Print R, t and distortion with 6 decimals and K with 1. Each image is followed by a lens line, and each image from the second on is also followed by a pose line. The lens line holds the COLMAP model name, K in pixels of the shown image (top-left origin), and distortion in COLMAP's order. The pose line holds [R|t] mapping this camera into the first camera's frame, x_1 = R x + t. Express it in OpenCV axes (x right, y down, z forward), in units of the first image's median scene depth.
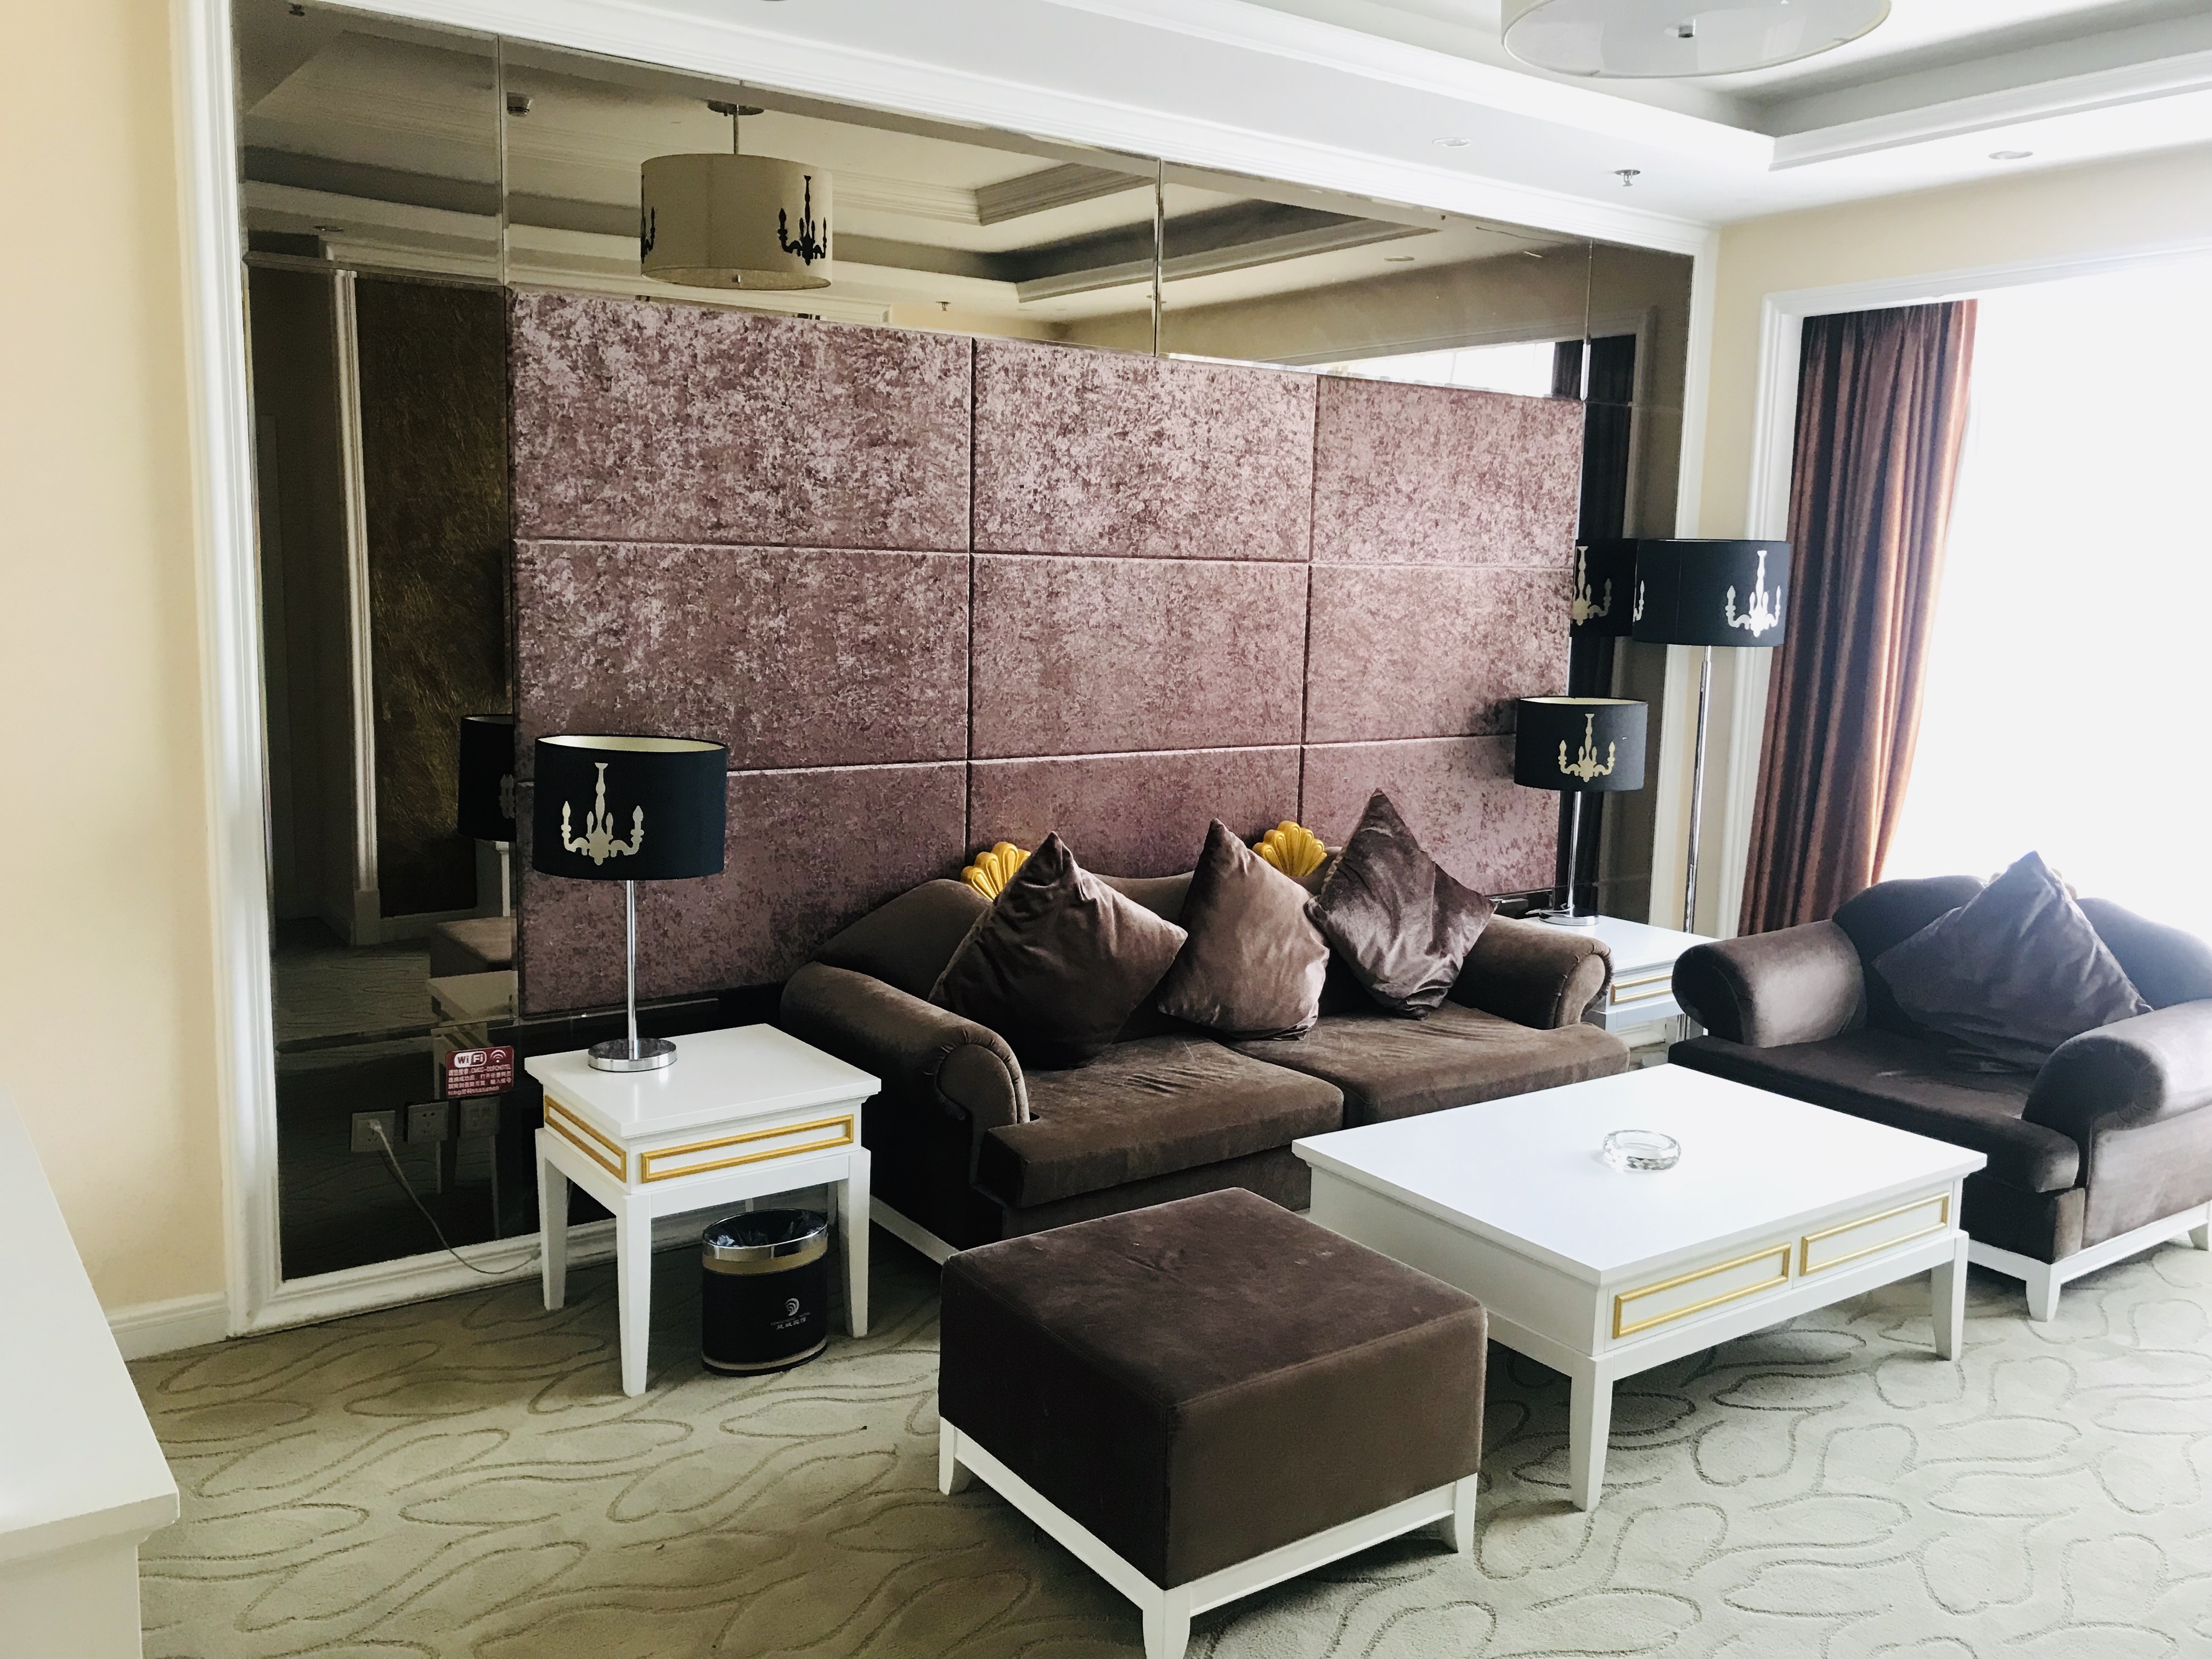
lens RADIAL K [[1763.2, 0, 1132.7], [0, 1763.2, 818.0], [0, 0, 1]] dist [0.001359, -0.033326]
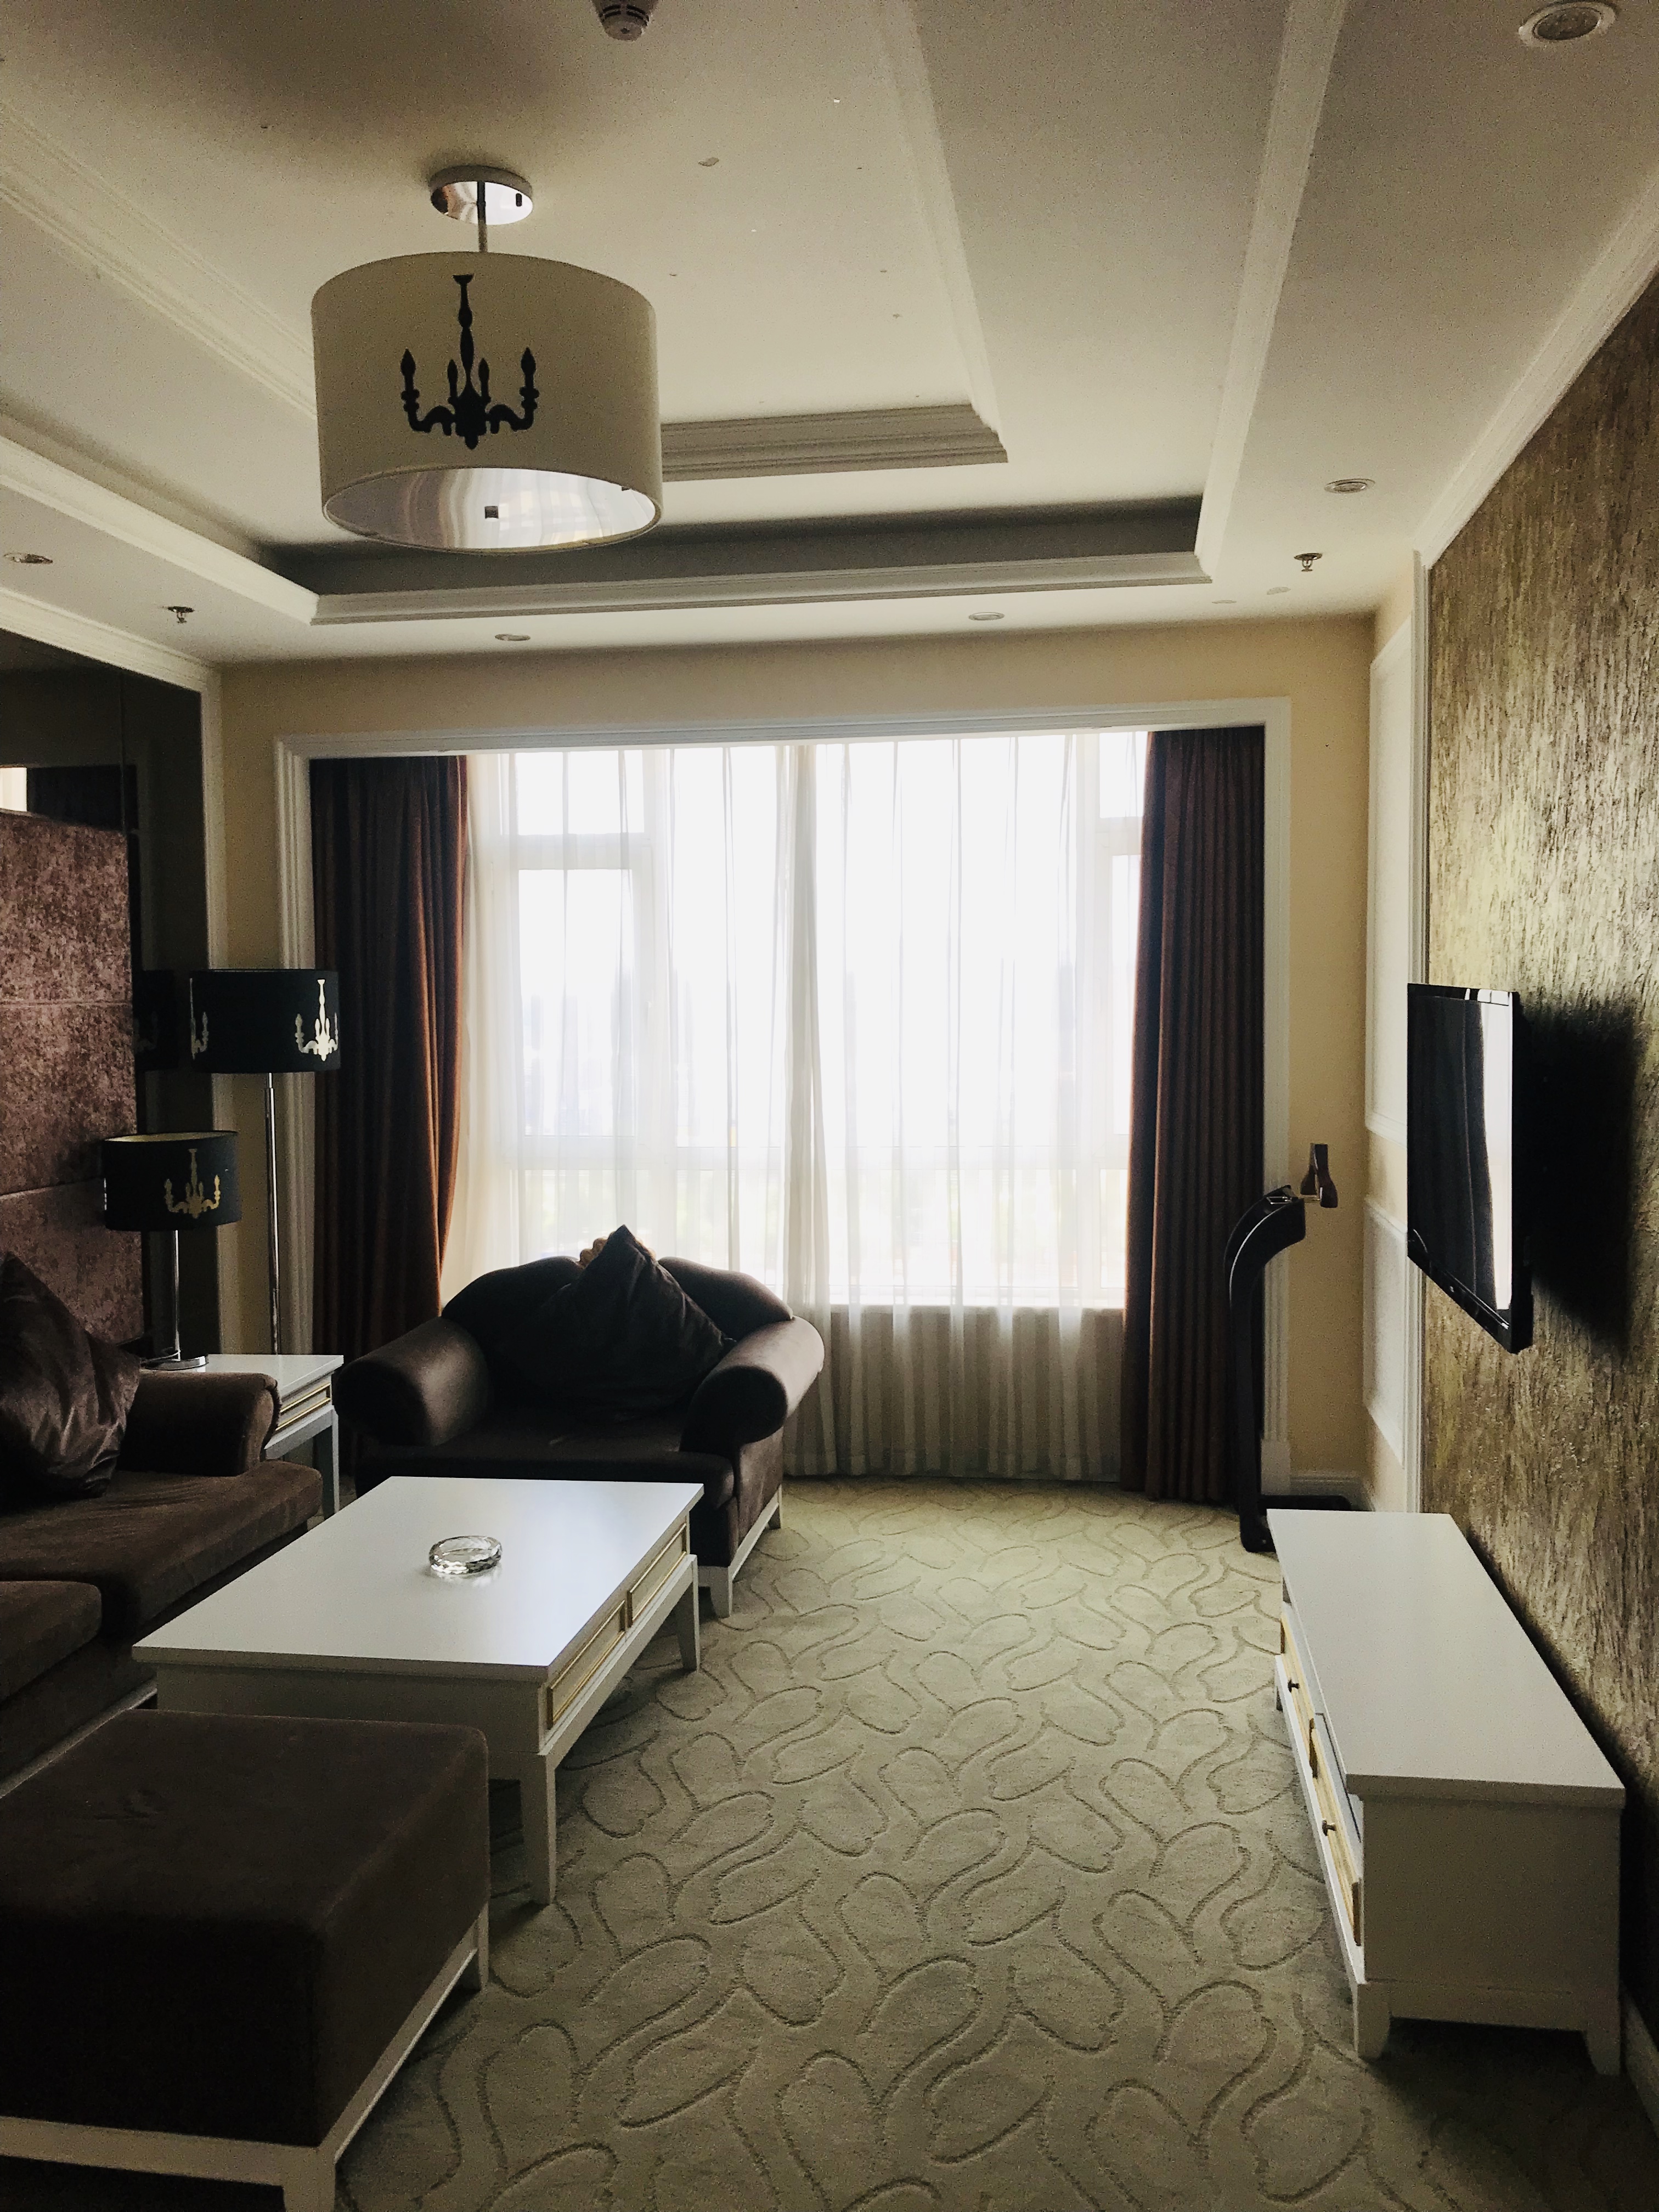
lens RADIAL K [[1763.2, 0, 829.5], [0, 1763.2, 1106.0], [0, 0, 1]] dist [0.001359, -0.033326]
pose [[0.685209, -0.076206, 0.724349, -0.205076], [0.129617, 0.991395, -0.018312, -0.018893], [-0.716721, 0.106435, 0.689190, 0.070406]]
